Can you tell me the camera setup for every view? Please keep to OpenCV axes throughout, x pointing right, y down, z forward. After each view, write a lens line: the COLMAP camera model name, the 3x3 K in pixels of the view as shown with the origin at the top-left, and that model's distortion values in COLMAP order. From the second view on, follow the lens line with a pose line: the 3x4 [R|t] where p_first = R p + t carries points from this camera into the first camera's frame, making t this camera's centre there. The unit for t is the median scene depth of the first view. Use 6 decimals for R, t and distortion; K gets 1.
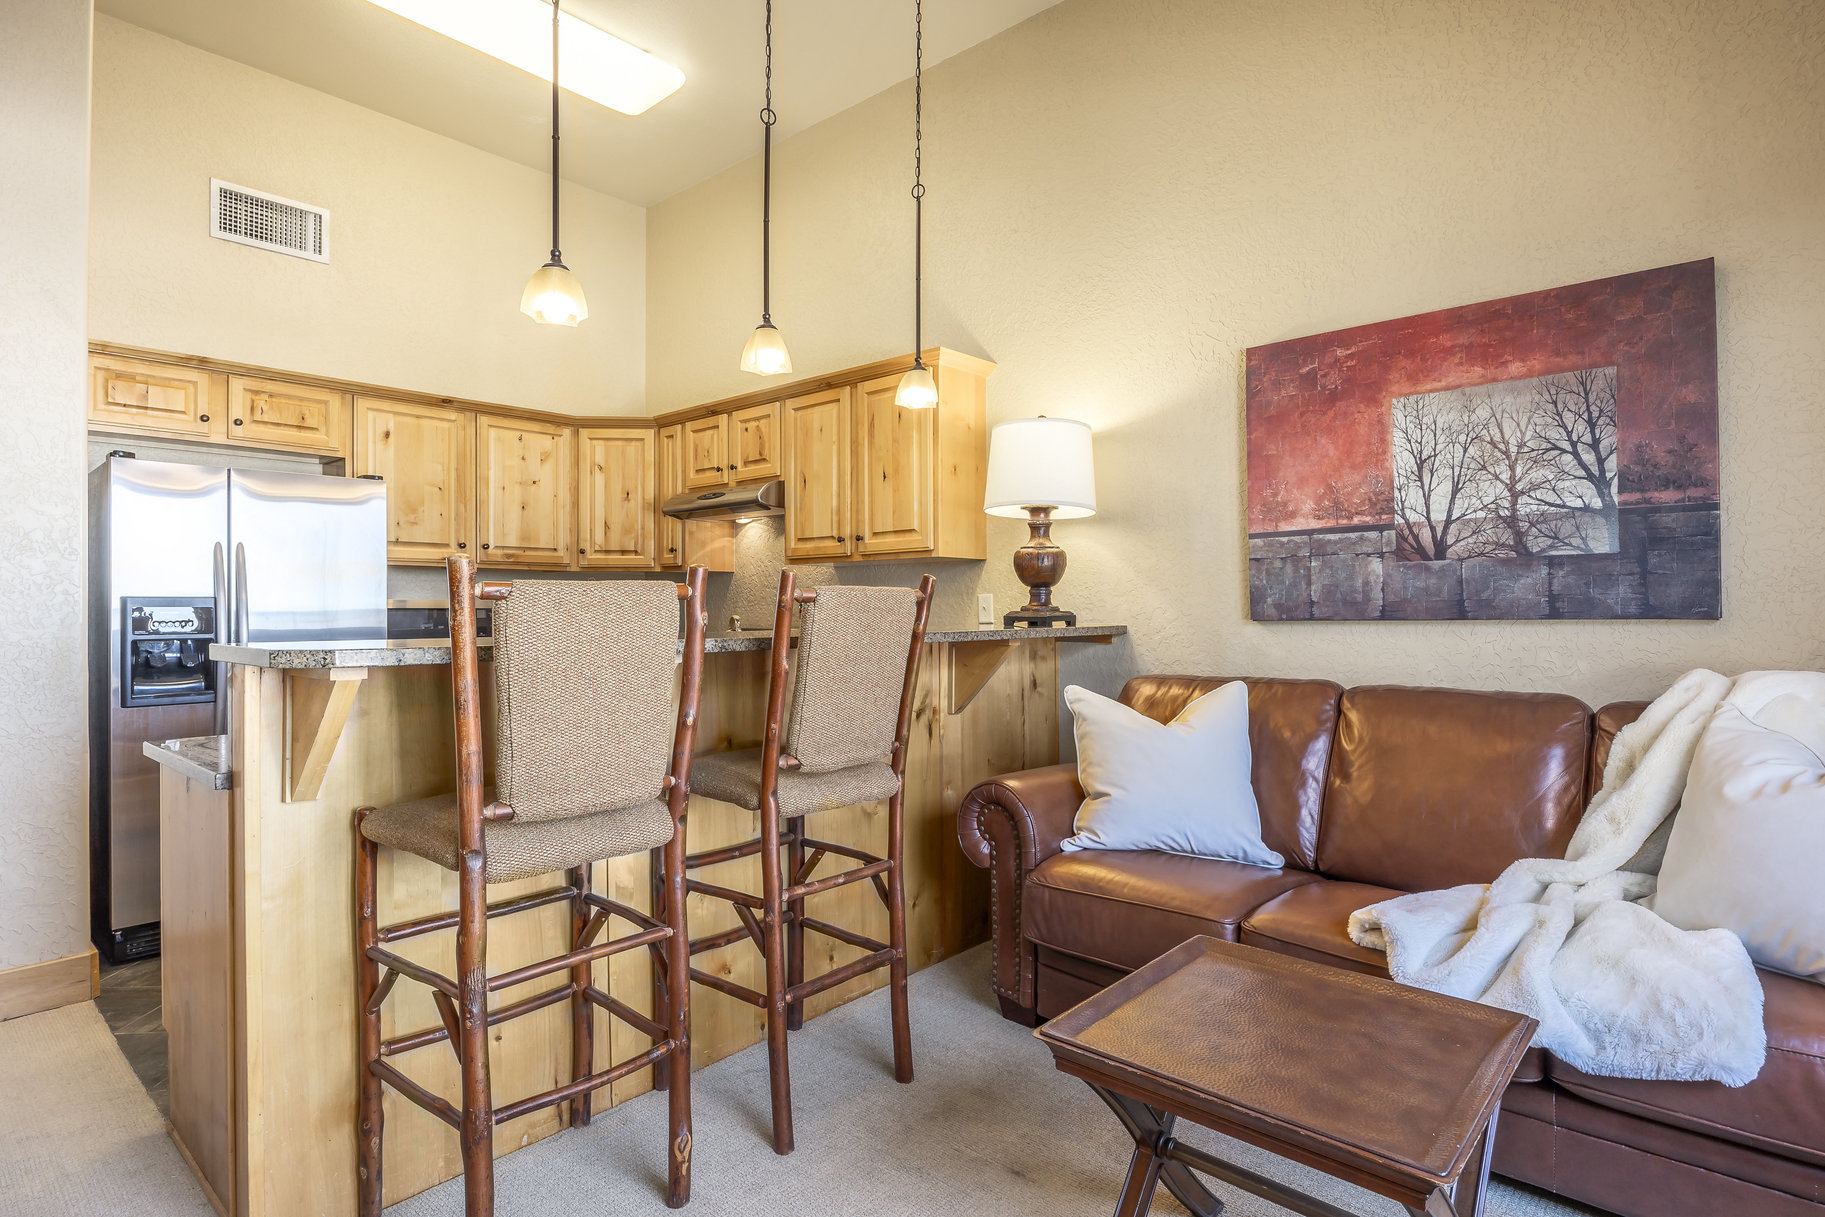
lens RADIAL K [[949.4, 0, 912.8], [0, 949.4, 605.9], [0, 0, 1]] dist [-0.006824, -0.000720]
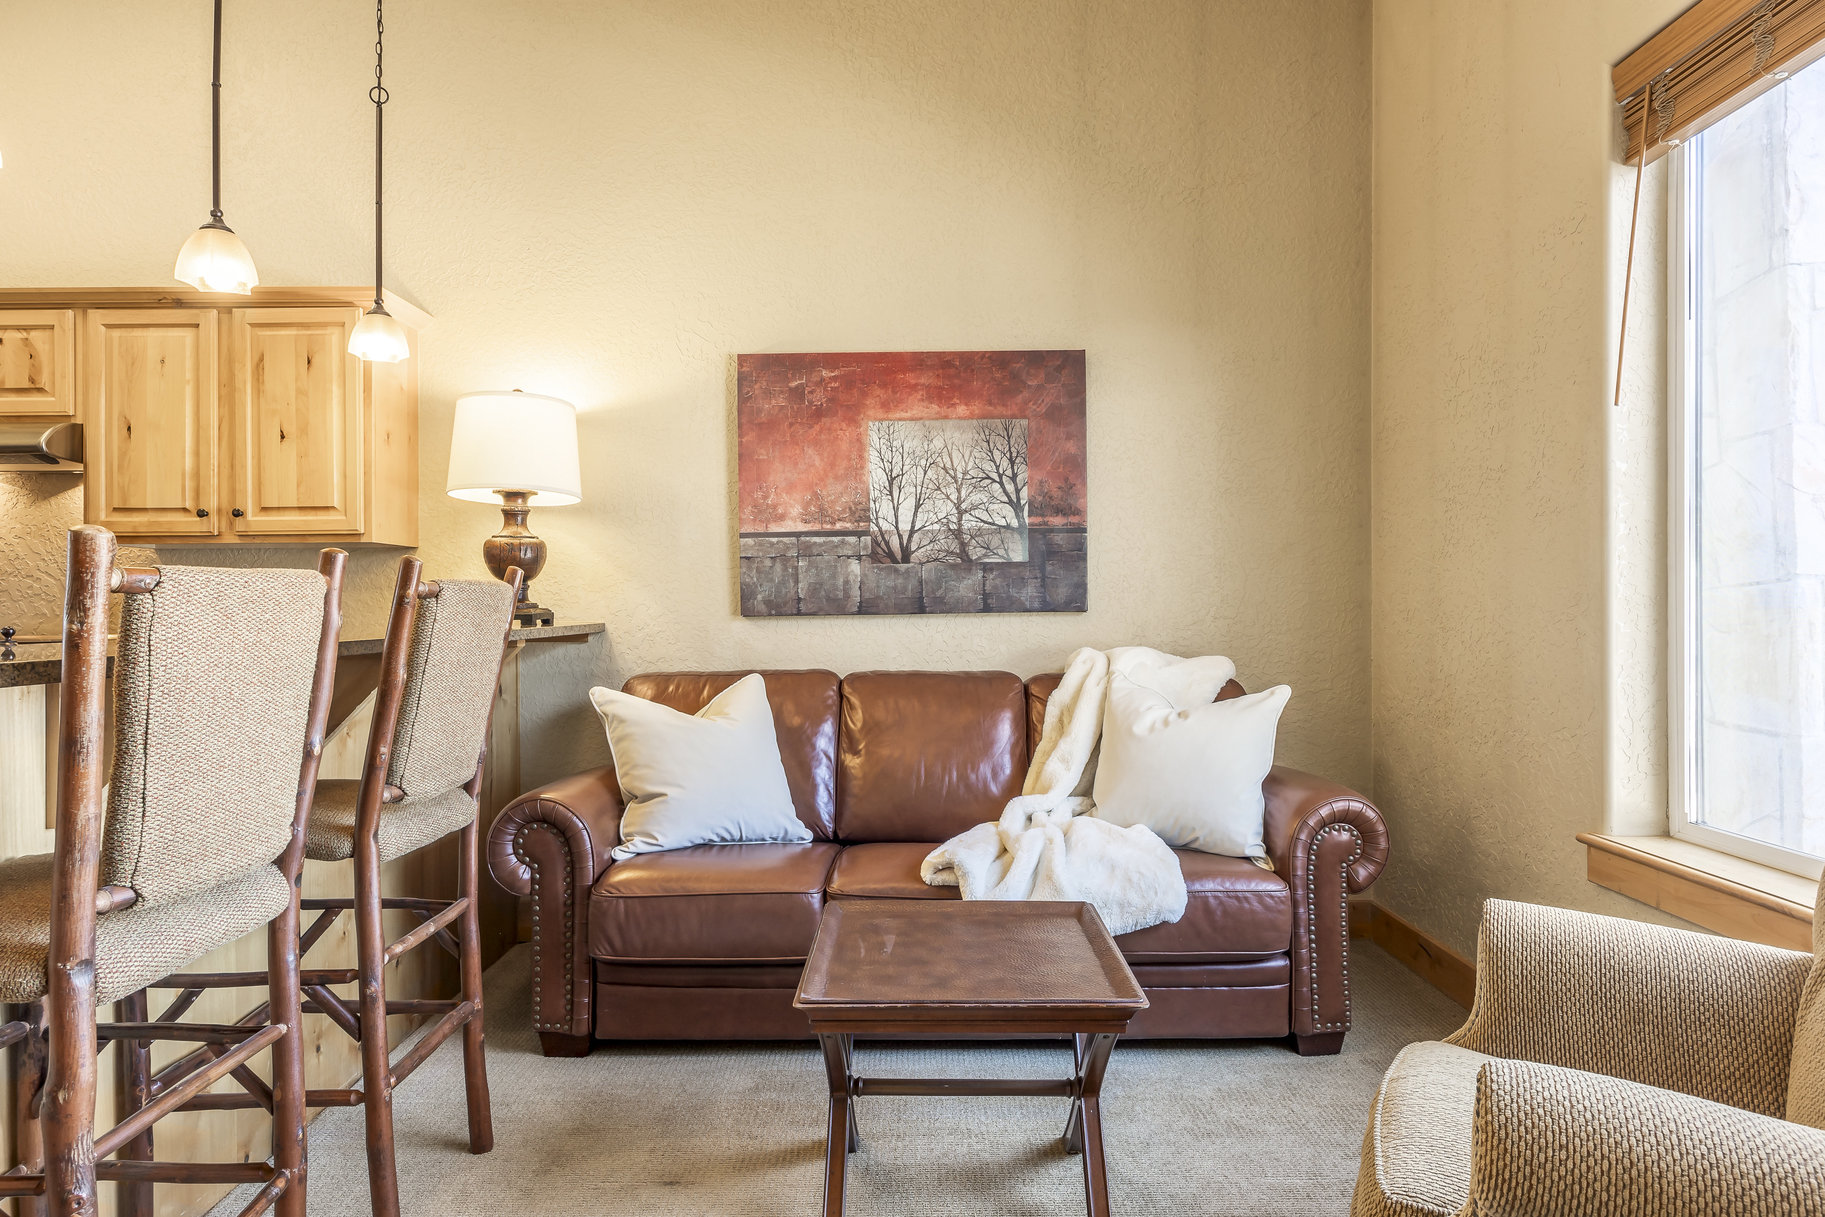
lens RADIAL K [[1037.5, 0, 918.9], [0, 1037.5, 608.7], [0, 0, 1]] dist [0.001356, -0.004235]
pose [[0.742979, -0.004349, 0.669300, -0.299116], [0.000574, 0.999983, 0.005860, 0.000568], [-0.669314, -0.003969, 0.742969, 0.026353]]
